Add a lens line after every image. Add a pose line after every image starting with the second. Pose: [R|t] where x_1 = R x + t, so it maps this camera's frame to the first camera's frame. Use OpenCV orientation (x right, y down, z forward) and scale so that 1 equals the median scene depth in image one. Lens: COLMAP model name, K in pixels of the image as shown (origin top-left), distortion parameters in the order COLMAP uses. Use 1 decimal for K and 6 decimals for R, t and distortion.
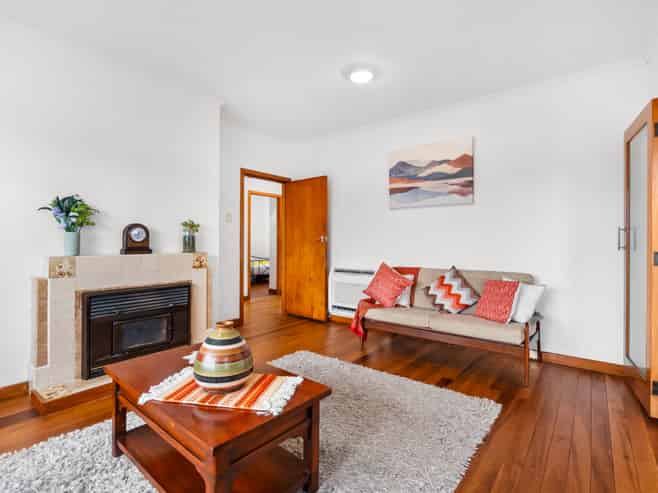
lens RADIAL K [[338.2, 0, 333.6], [0, 338.2, 242.8], [0, 0, 1]] dist [-0.000040, 0.001043]
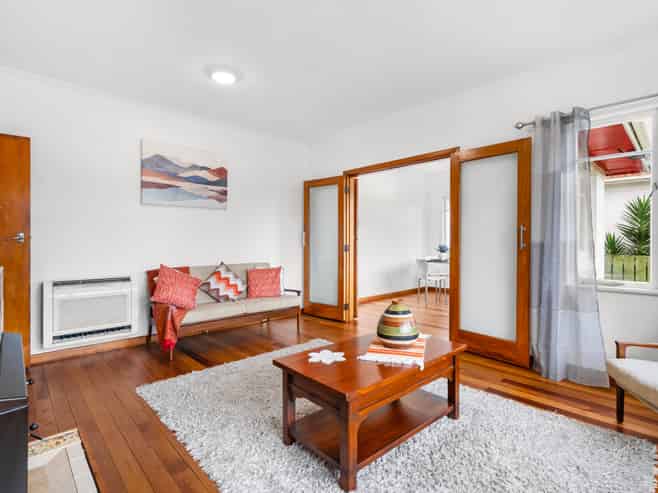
lens RADIAL K [[338.2, 0, 334.0], [0, 338.2, 244.3], [0, 0, 1]] dist [-0.000040, 0.001043]
pose [[0.163968, -0.009959, 0.986415, -0.690452], [0.009915, 0.999915, 0.008447, 0.002101], [-0.986416, 0.008395, 0.164053, 0.405704]]
